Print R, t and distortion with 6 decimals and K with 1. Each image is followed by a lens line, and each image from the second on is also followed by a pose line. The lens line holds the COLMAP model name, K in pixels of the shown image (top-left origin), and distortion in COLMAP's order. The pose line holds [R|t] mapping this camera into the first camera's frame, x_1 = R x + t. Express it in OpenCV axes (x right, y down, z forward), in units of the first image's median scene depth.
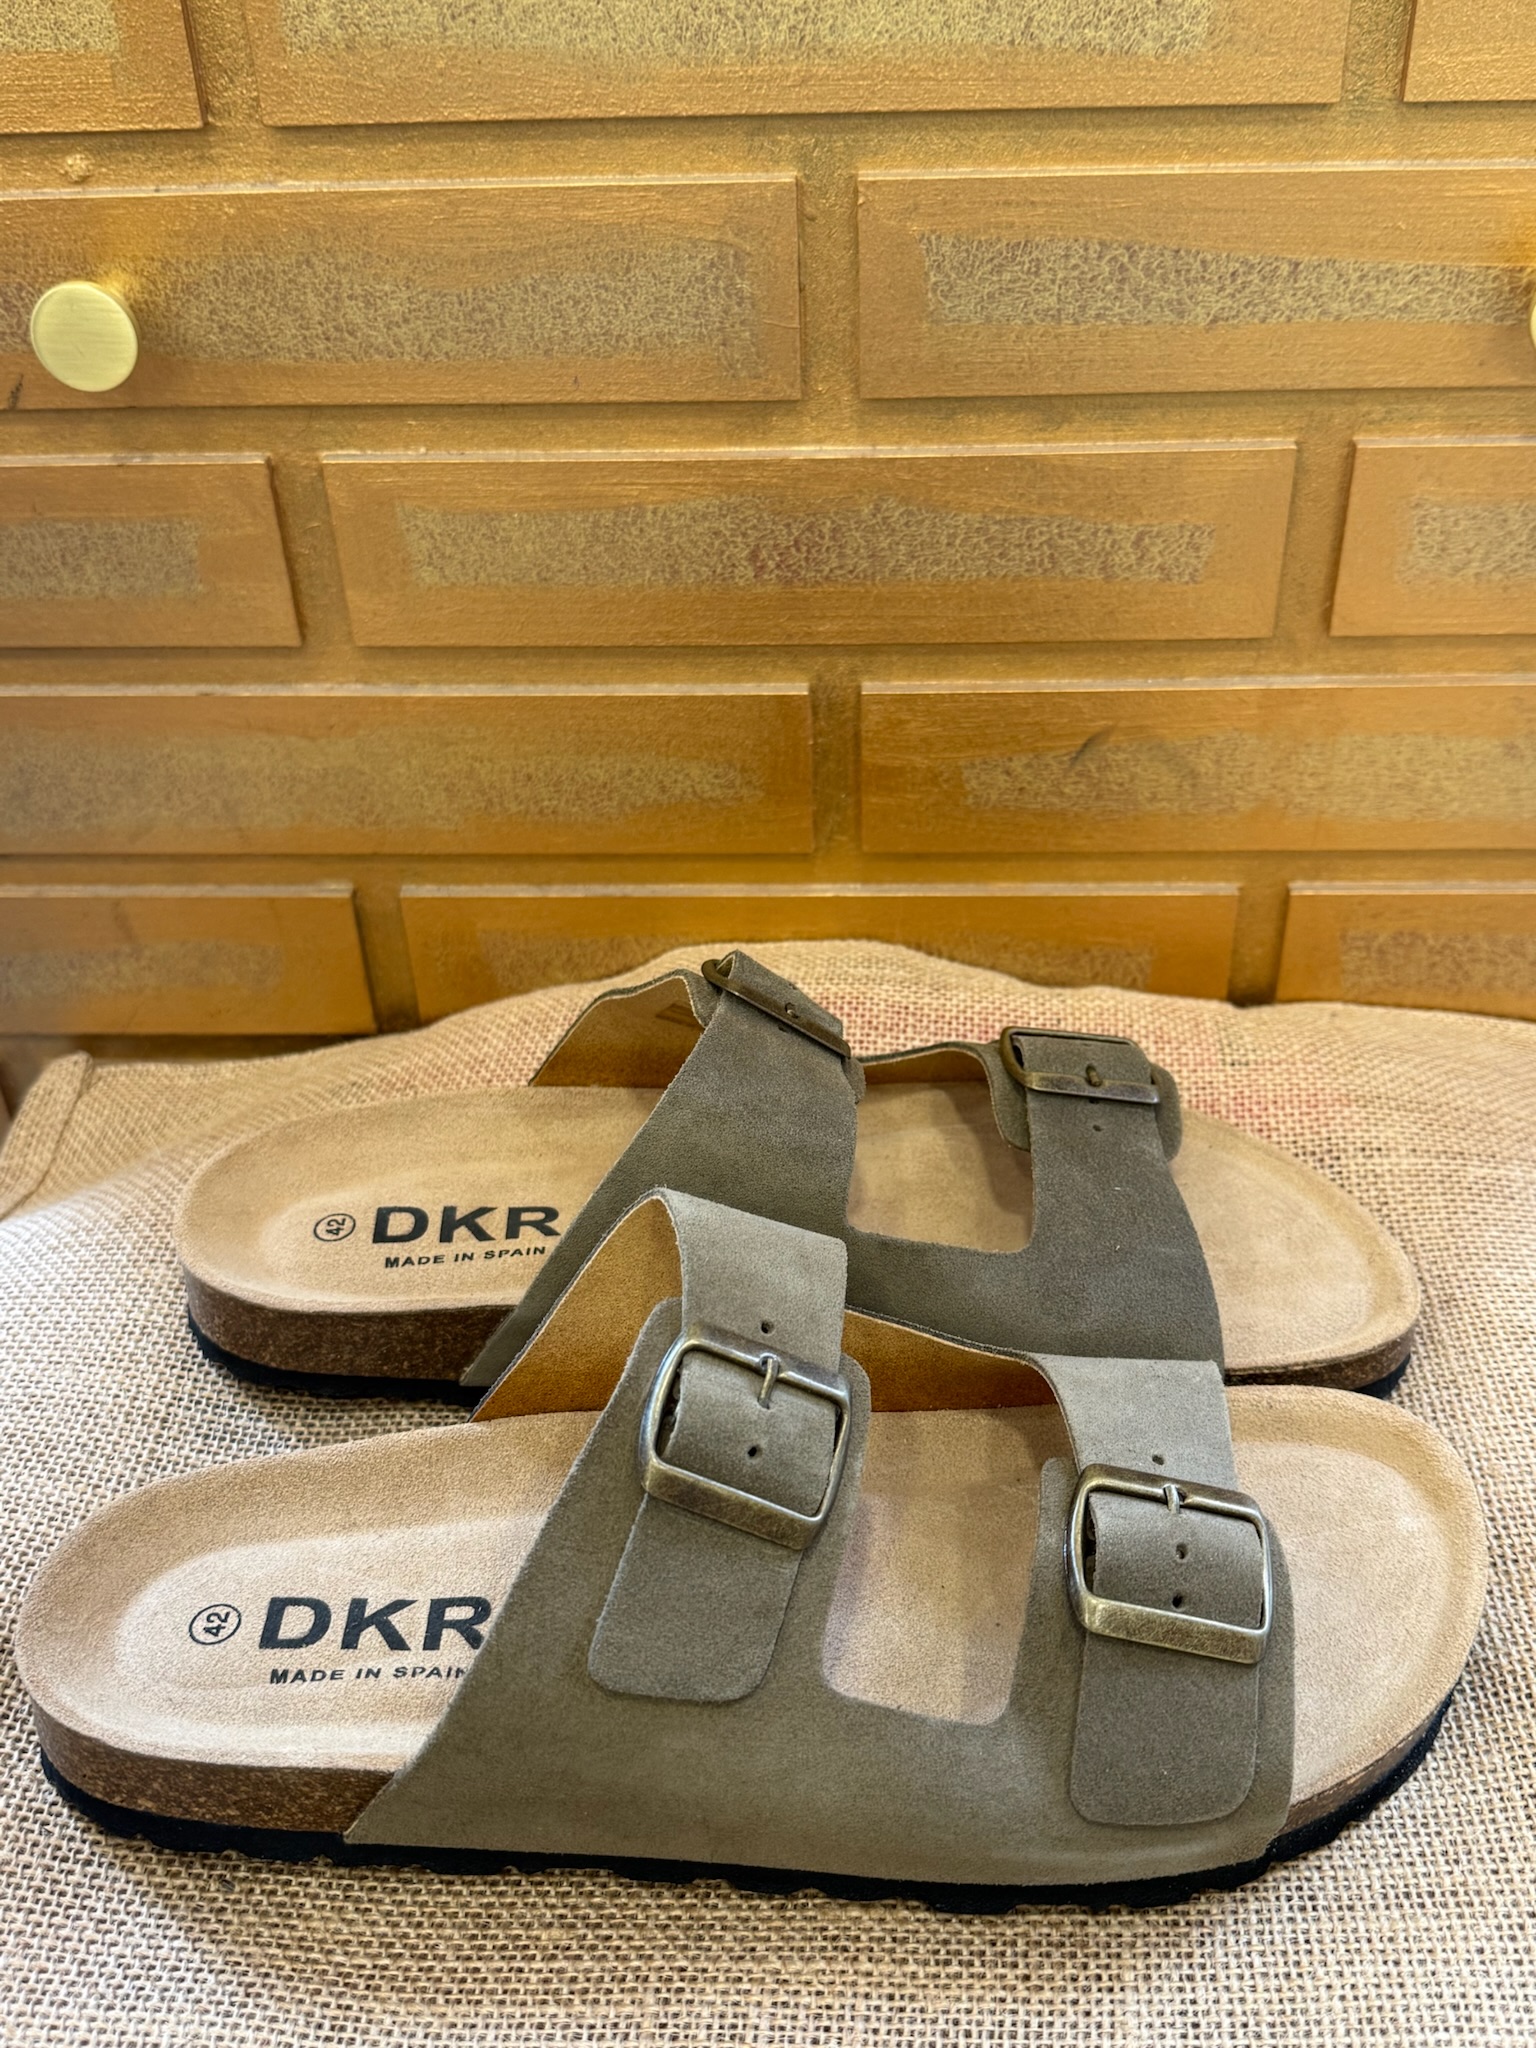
lens RADIAL K [[2031.4, 0, 768.6], [0, 2031.4, 1070.1], [0, 0, 1]] dist [0.104028, -0.250804]
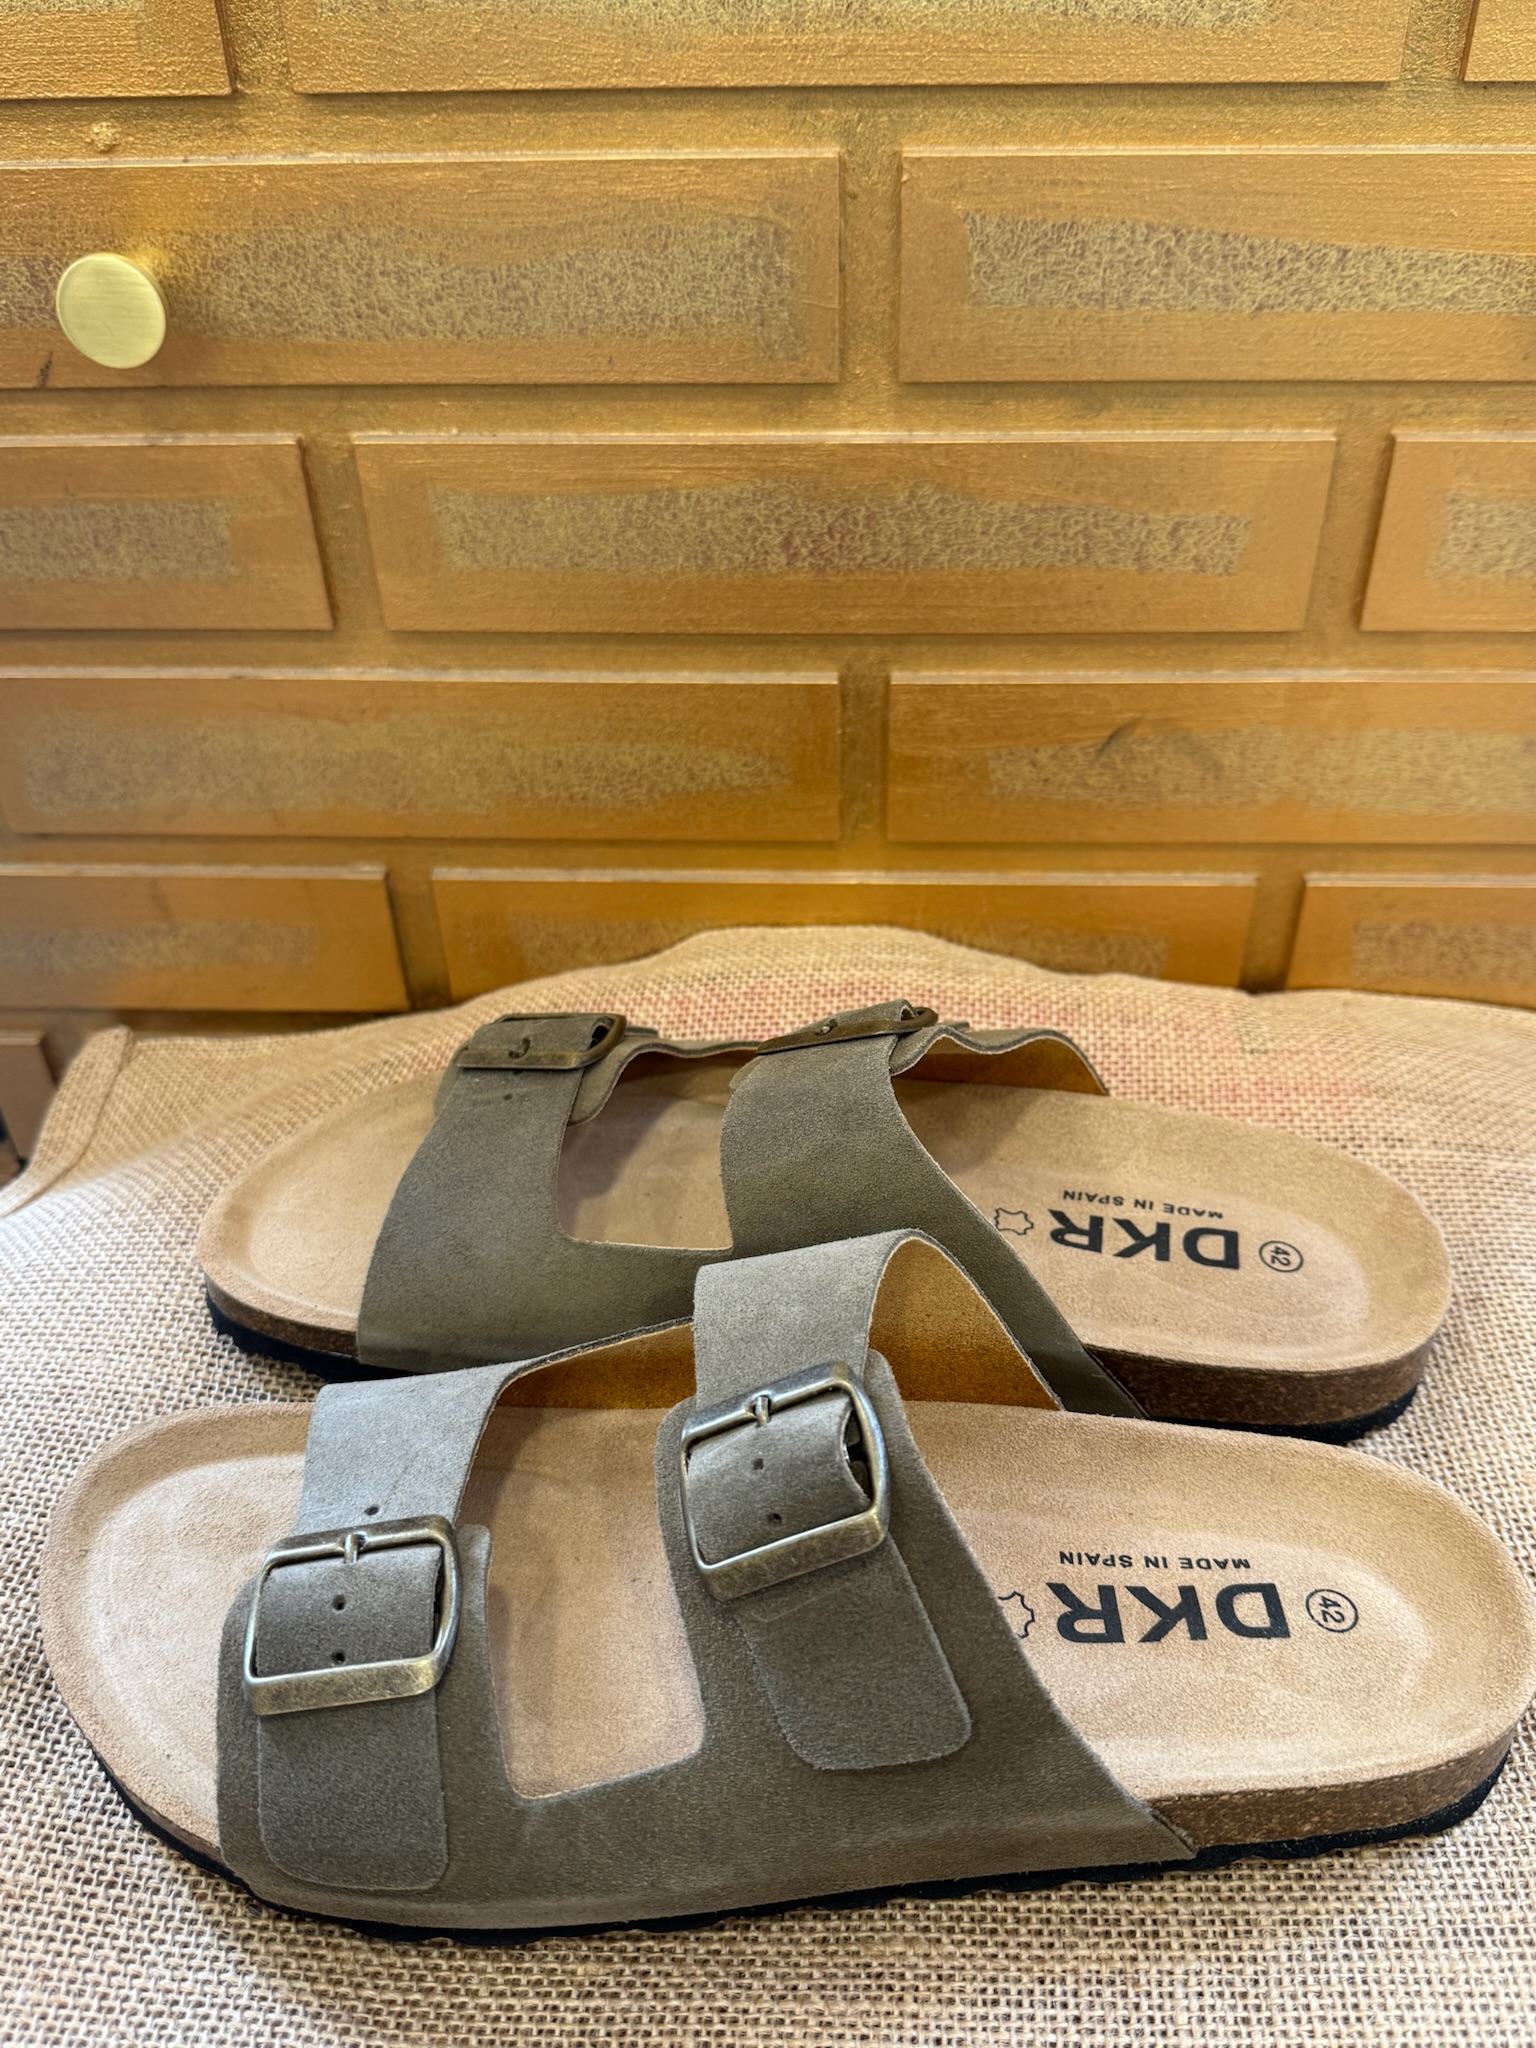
lens RADIAL K [[1815.6, 0, 784.8], [0, 1815.6, 1085.5], [0, 0, 1]] dist [0.004894, -0.053854]
pose [[0.999892, 0.007414, 0.012680, -0.020372], [-0.007889, 0.999254, 0.037798, -0.023440], [-0.012390, -0.037894, 0.999205, 0.122792]]
